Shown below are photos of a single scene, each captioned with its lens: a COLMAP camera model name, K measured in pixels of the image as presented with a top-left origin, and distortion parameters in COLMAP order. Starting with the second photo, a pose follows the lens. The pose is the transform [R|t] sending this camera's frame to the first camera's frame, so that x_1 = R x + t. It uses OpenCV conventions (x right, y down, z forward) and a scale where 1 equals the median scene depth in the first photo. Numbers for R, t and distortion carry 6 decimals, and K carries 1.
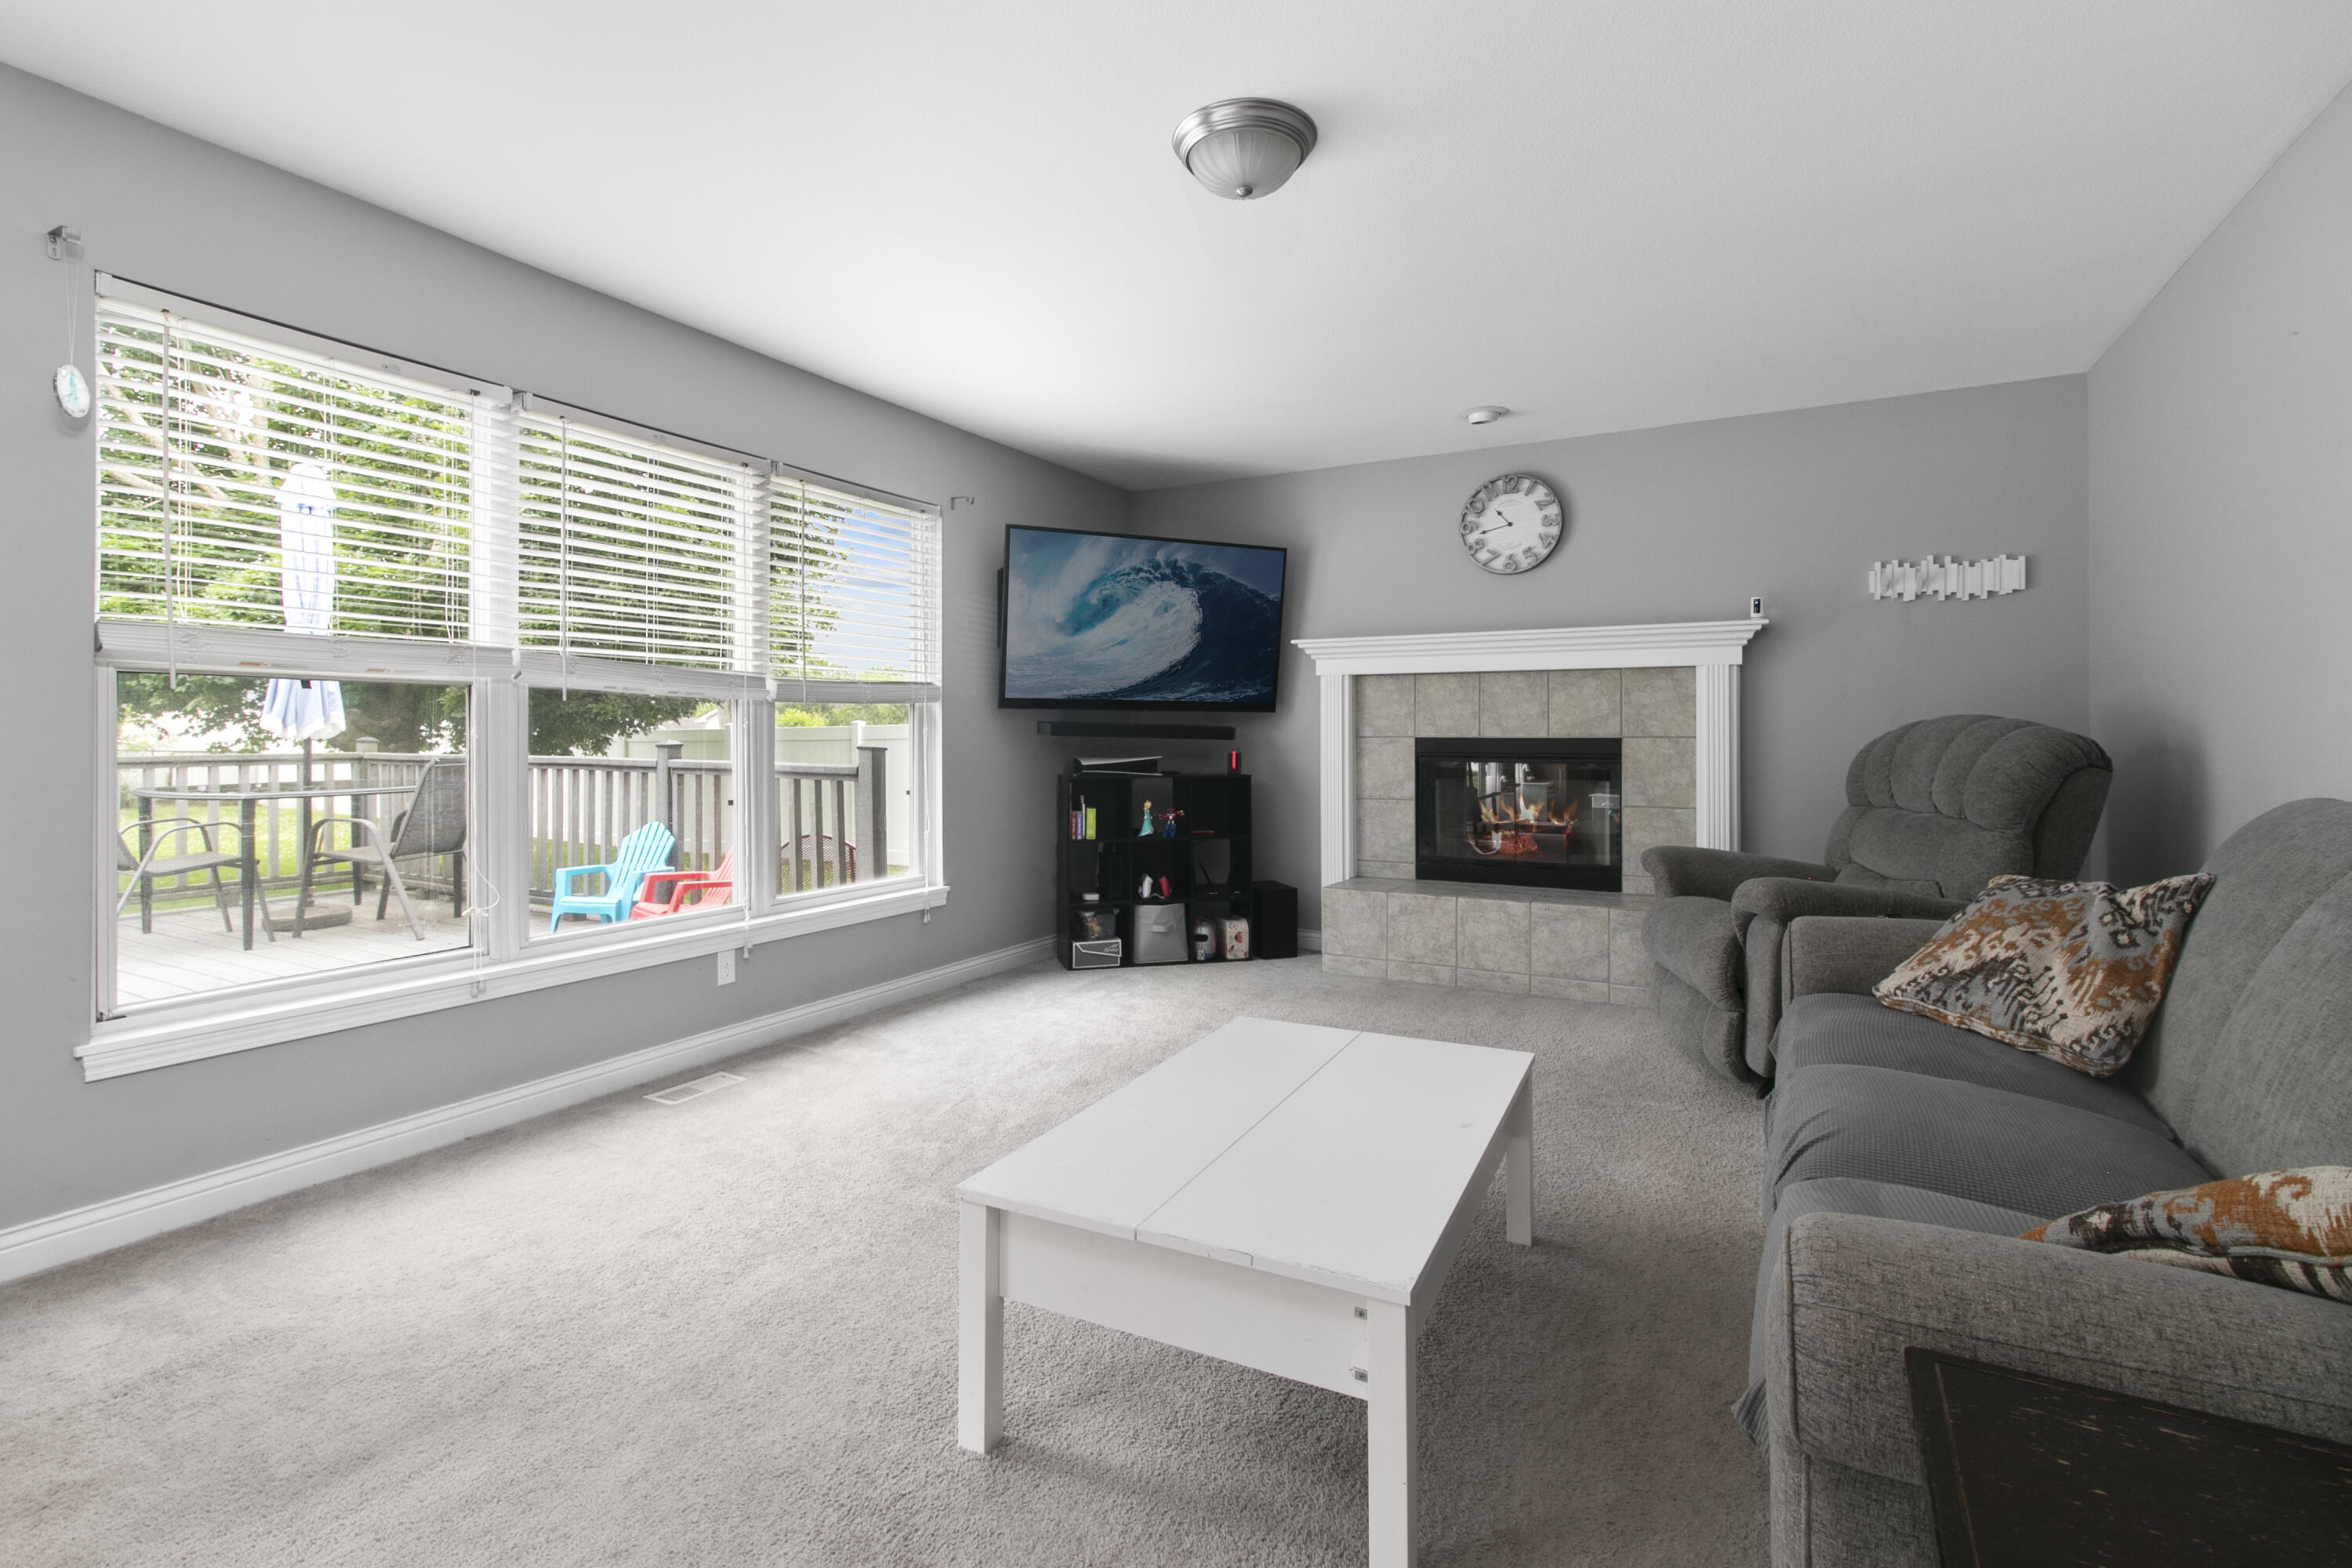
lens RADIAL K [[1105.3, 0, 1169.4], [0, 1105.3, 734.8], [0, 0, 1]] dist [0.000984, -0.000169]
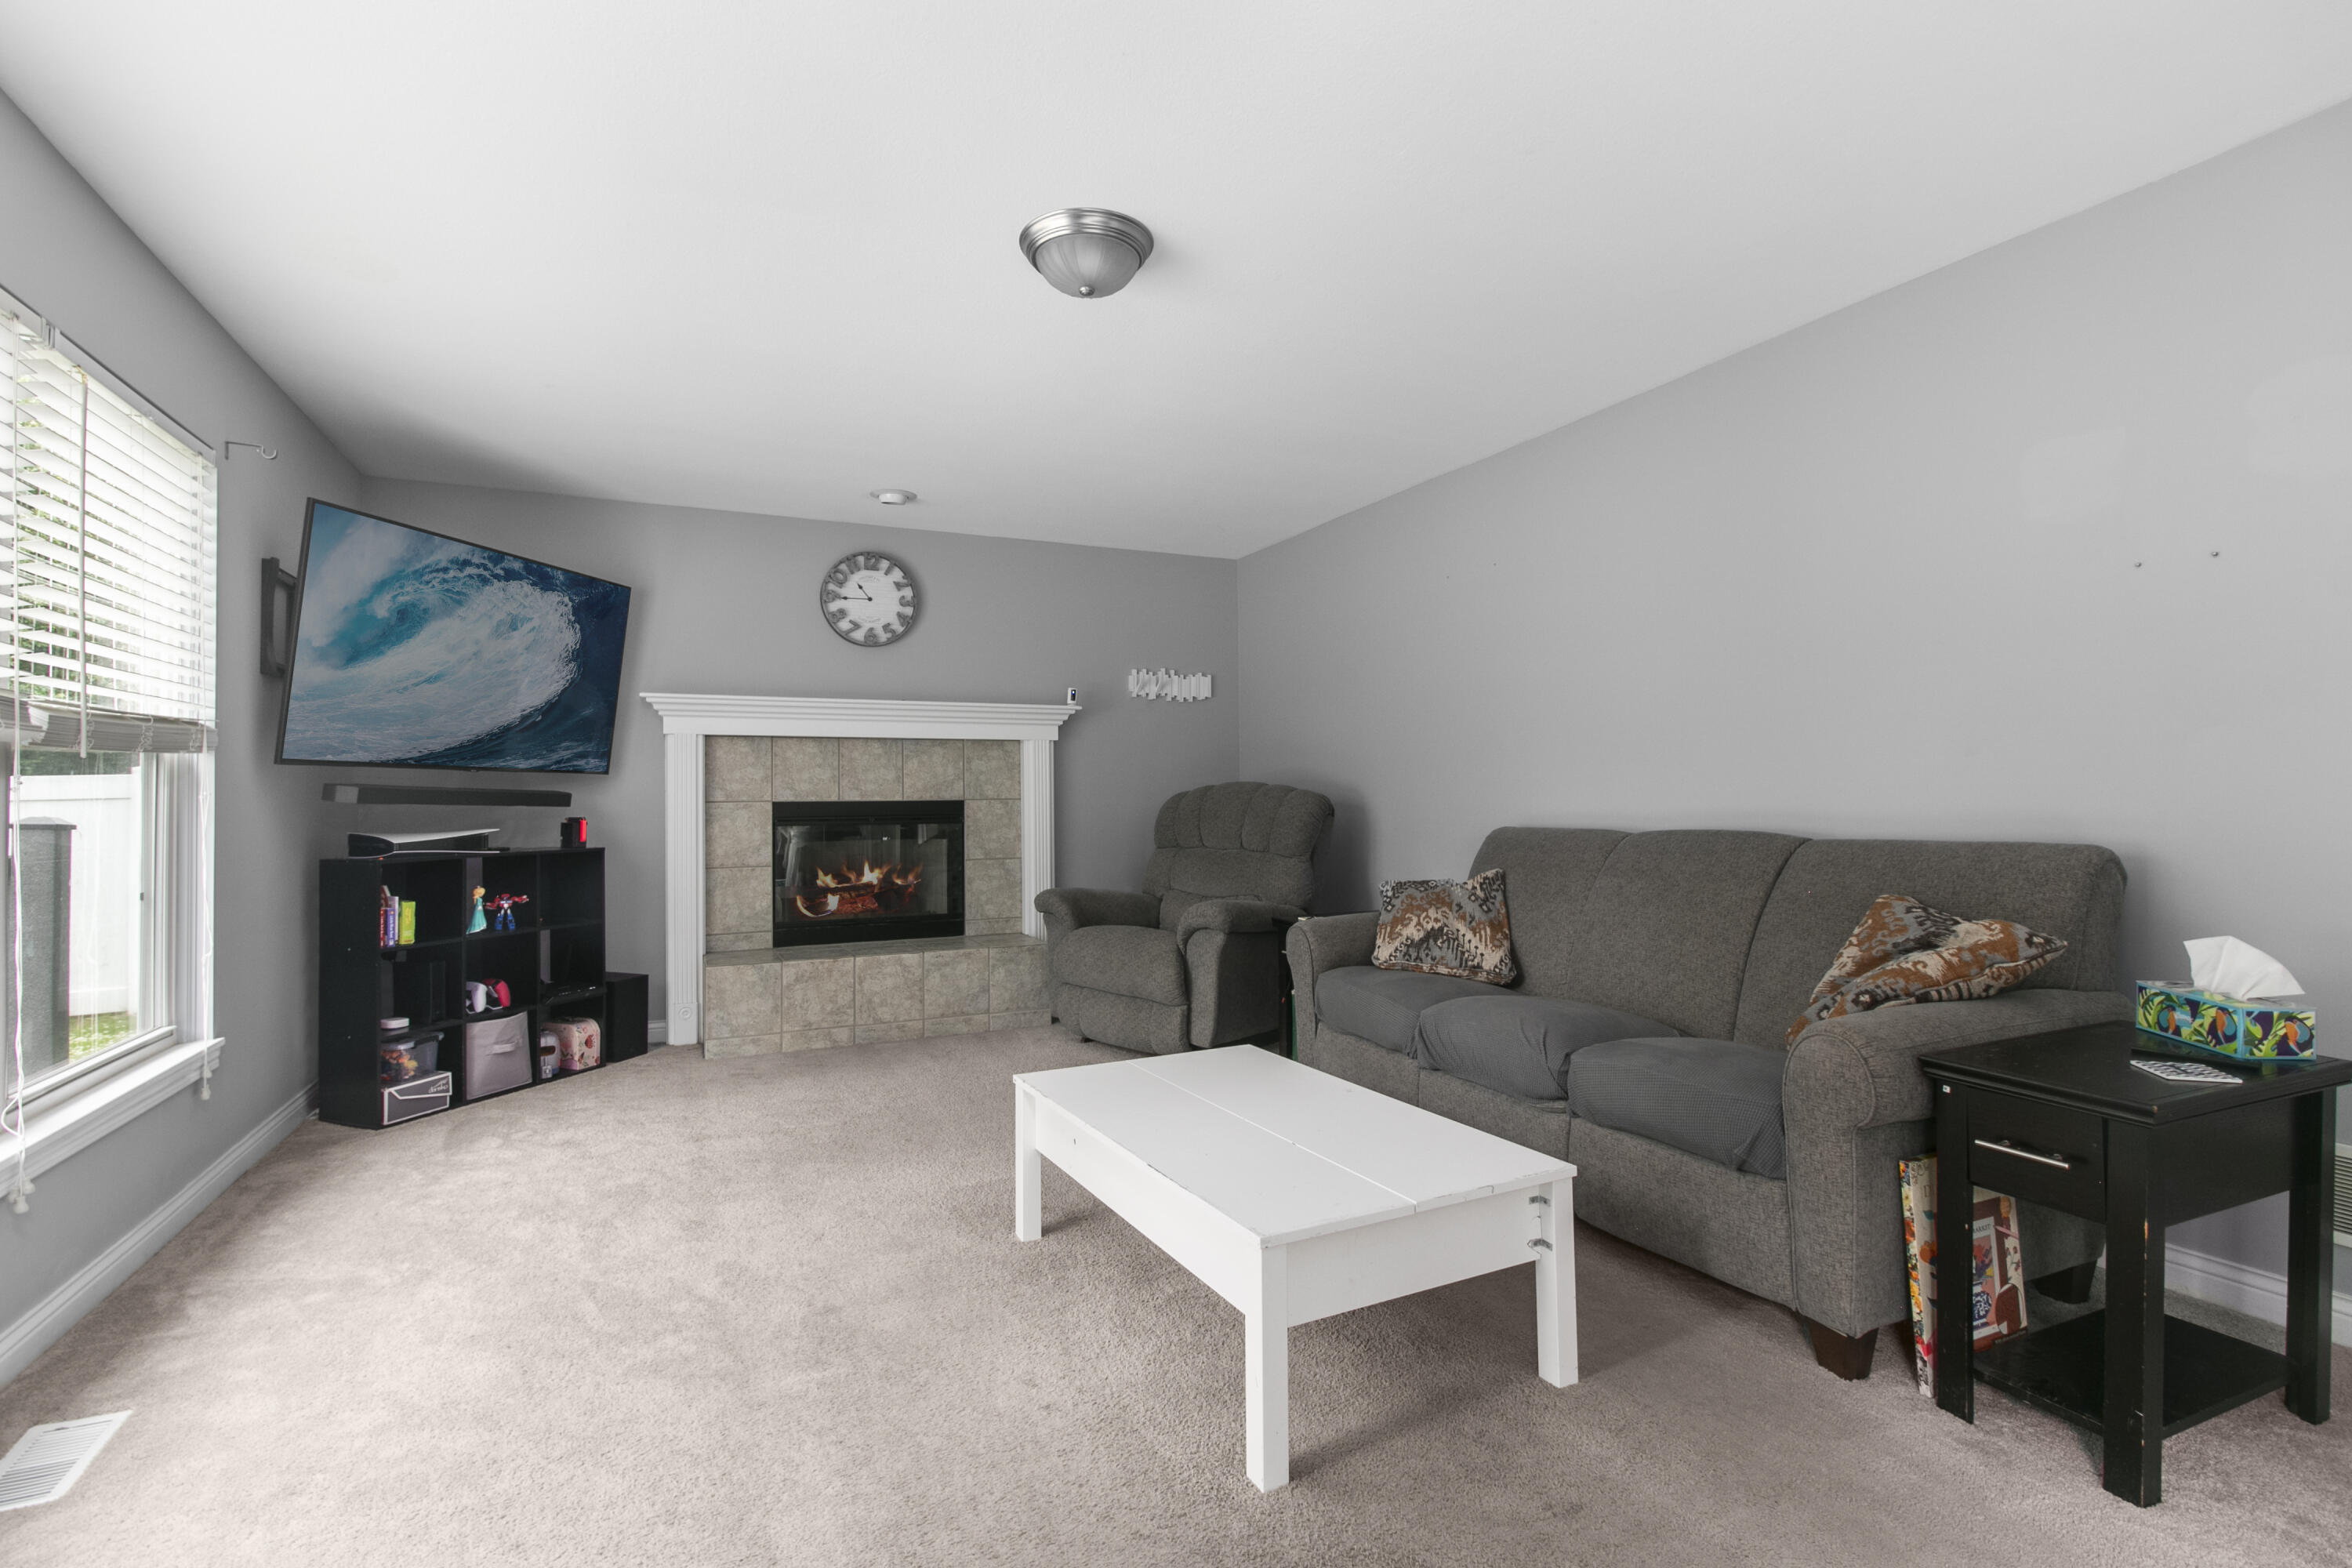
lens RADIAL K [[1088.3, 0, 1168.5], [0, 1088.3, 774.7], [0, 0, 1]] dist [-0.000165, -0.000083]
pose [[0.581202, 0.010911, 0.813686, -0.377648], [0.007433, 0.999797, -0.018716, -0.000991], [-0.813725, 0.016926, 0.581003, 0.168186]]
